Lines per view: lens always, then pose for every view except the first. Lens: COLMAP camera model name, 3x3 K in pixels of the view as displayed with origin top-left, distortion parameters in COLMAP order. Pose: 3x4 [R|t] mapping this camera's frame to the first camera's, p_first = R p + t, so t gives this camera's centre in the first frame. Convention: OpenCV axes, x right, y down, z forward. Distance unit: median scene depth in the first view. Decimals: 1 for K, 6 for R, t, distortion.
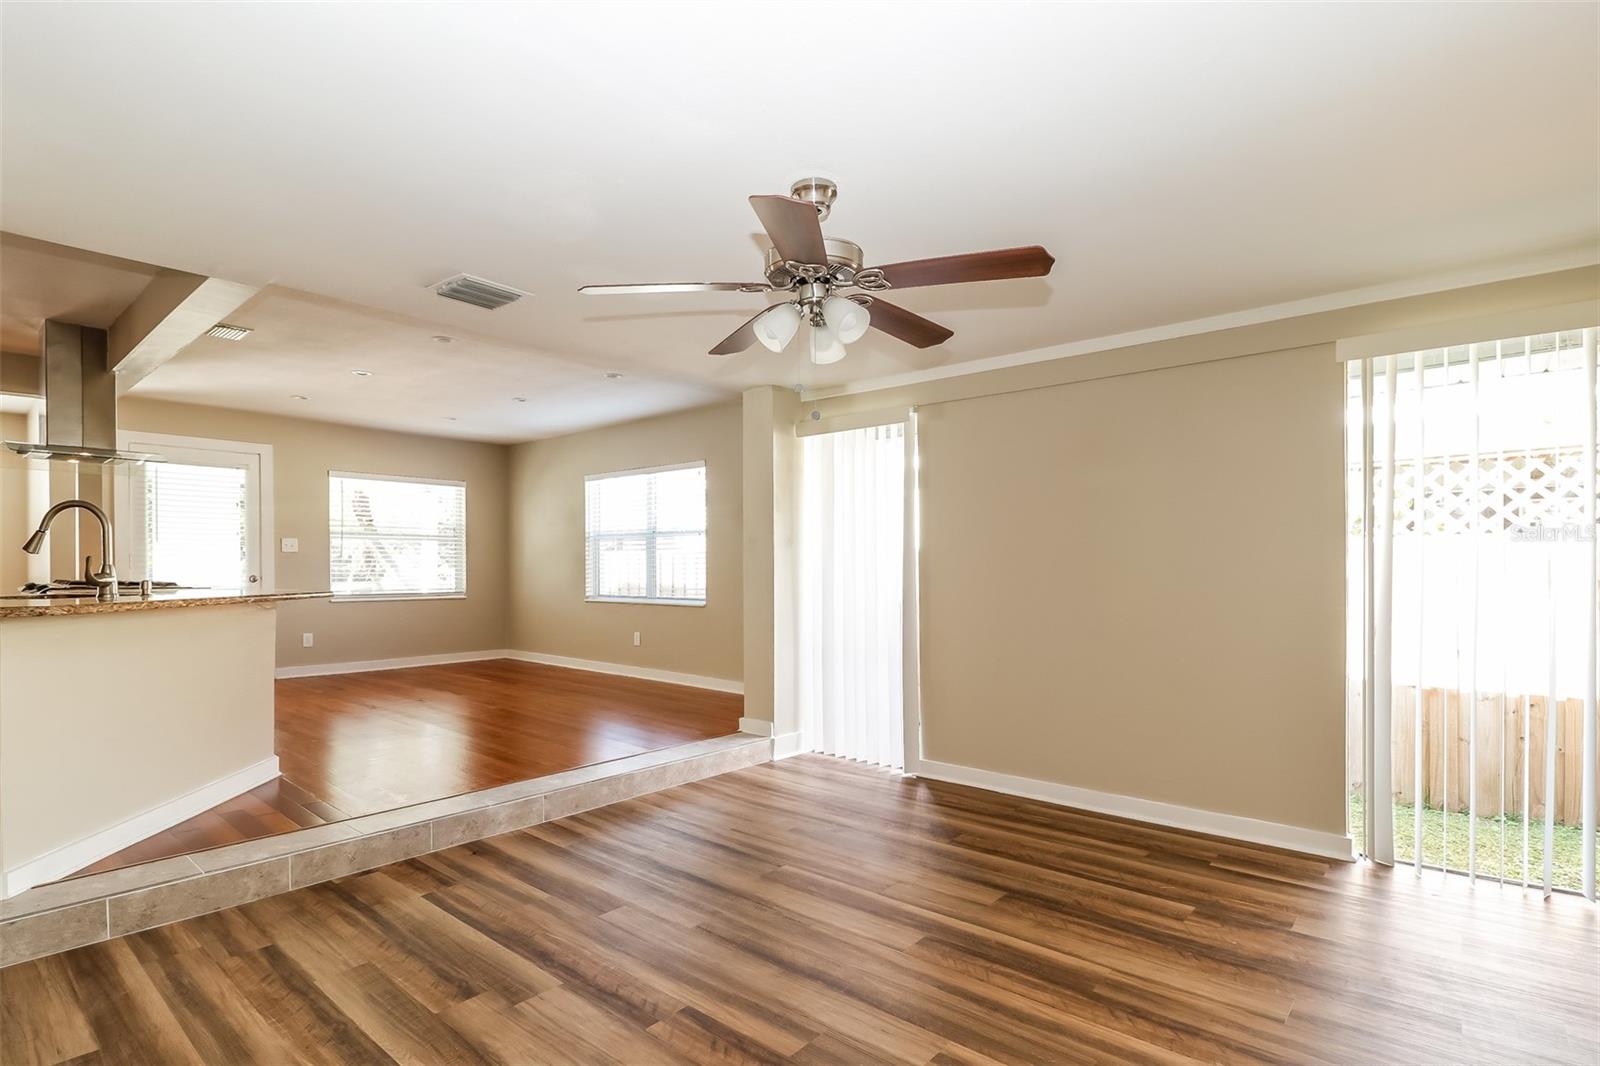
lens RADIAL K [[775.6, 0, 803.0], [0, 775.6, 570.9], [0, 0, 1]] dist [-0.002253, -0.000229]
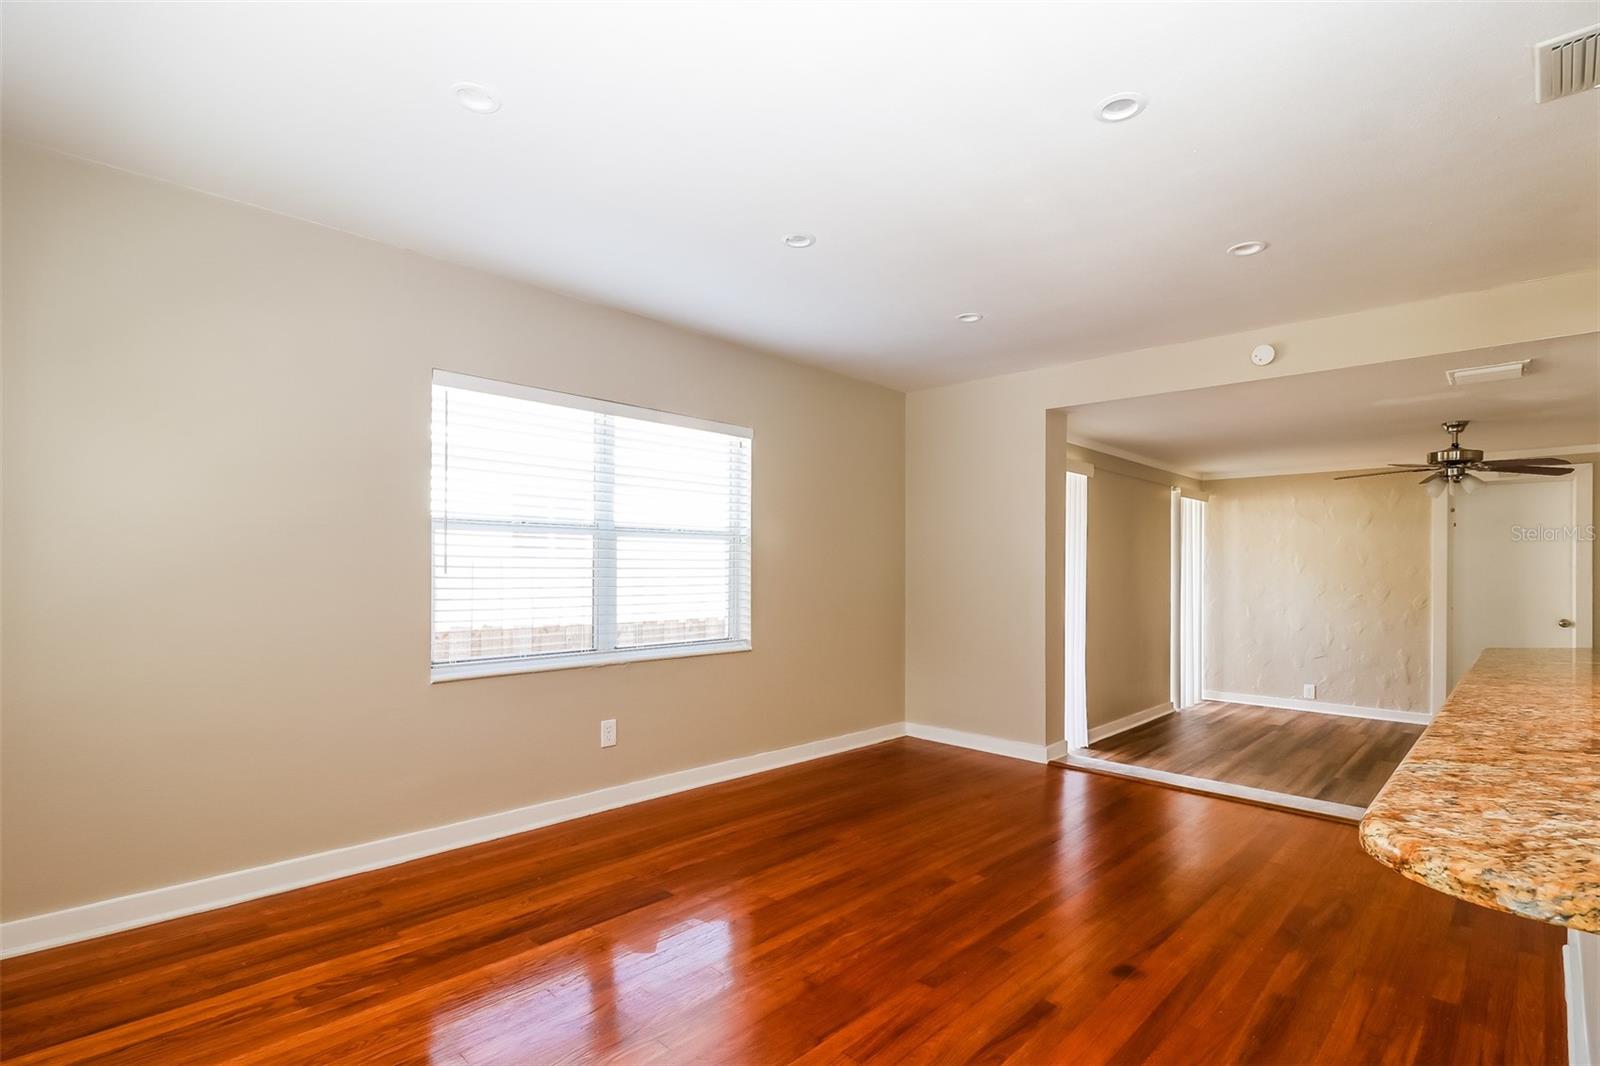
lens RADIAL K [[775.6, 0, 803.0], [0, 775.6, 570.9], [0, 0, 1]] dist [-0.002253, -0.000229]
pose [[0.069512, -0.000287, 0.997581, -2.052838], [-0.003311, 0.999994, 0.000518, -0.058252], [-0.997576, -0.003339, 0.069511, 2.407567]]
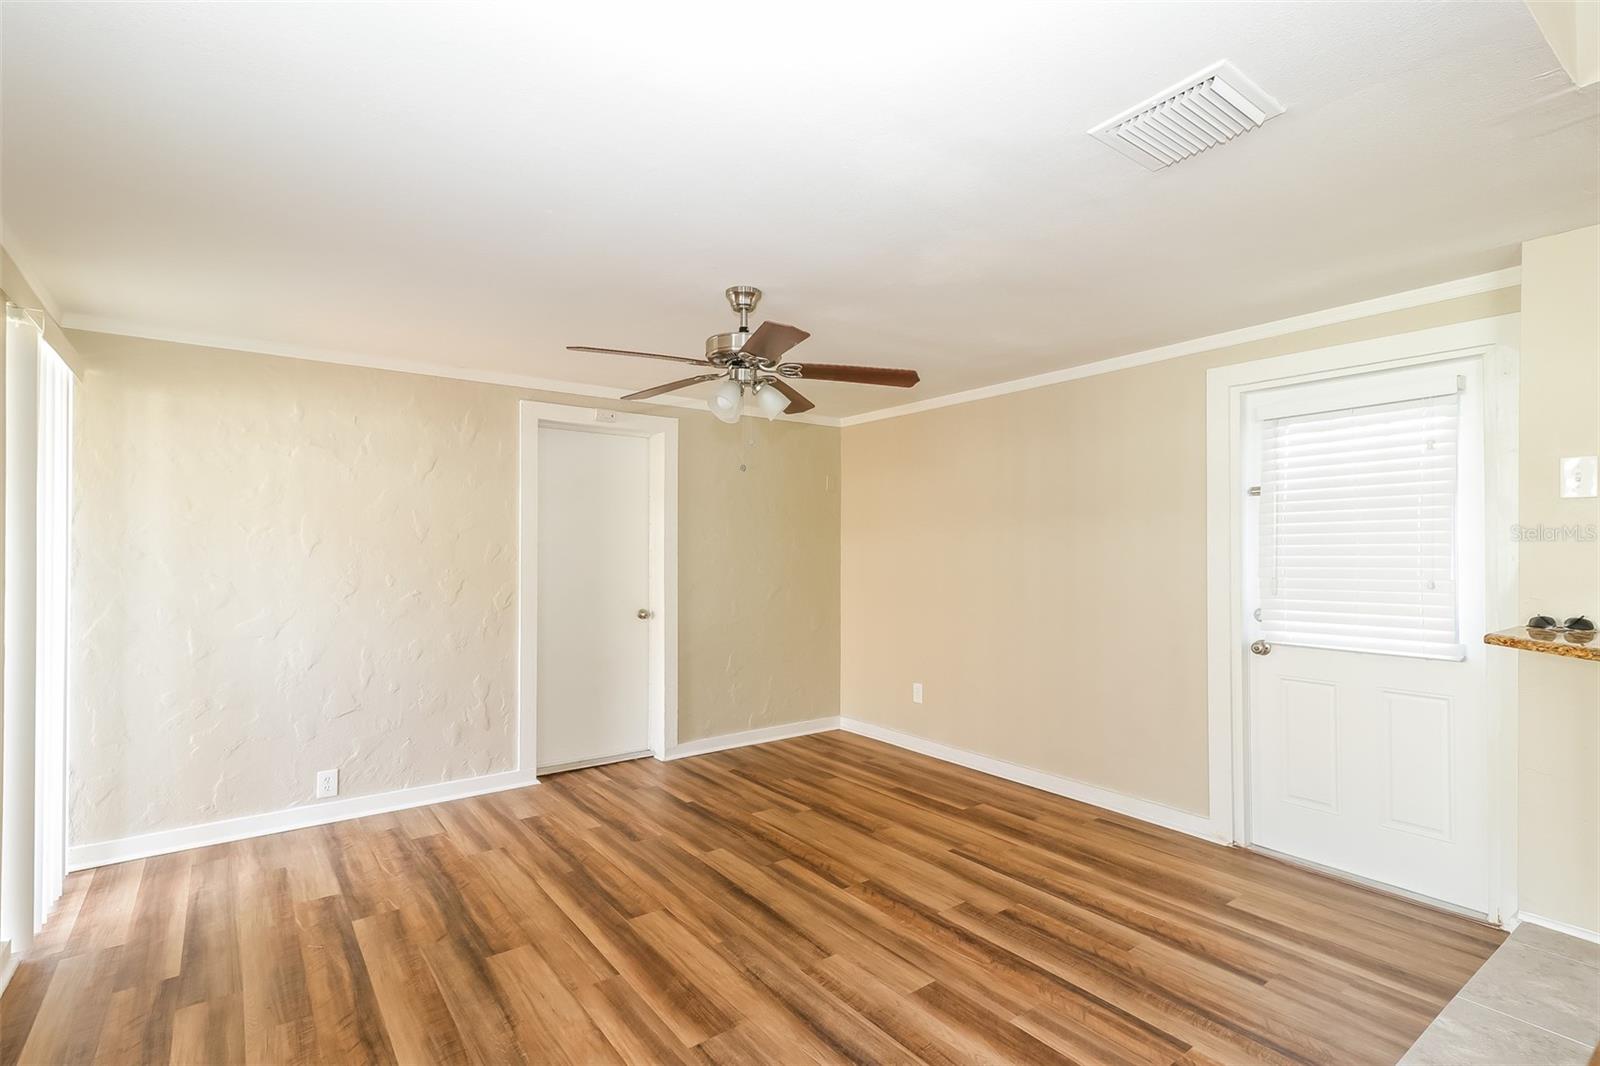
lens RADIAL K [[727.5, 0, 800.0], [0, 727.5, 533.0], [0, 0, 1]] dist [0.001113, 0.000345]
pose [[-0.972712, 0.009289, 0.231831, -0.317680], [0.003630, 0.999685, -0.024823, -0.058524], [-0.231989, -0.023304, -0.972439, 1.906625]]
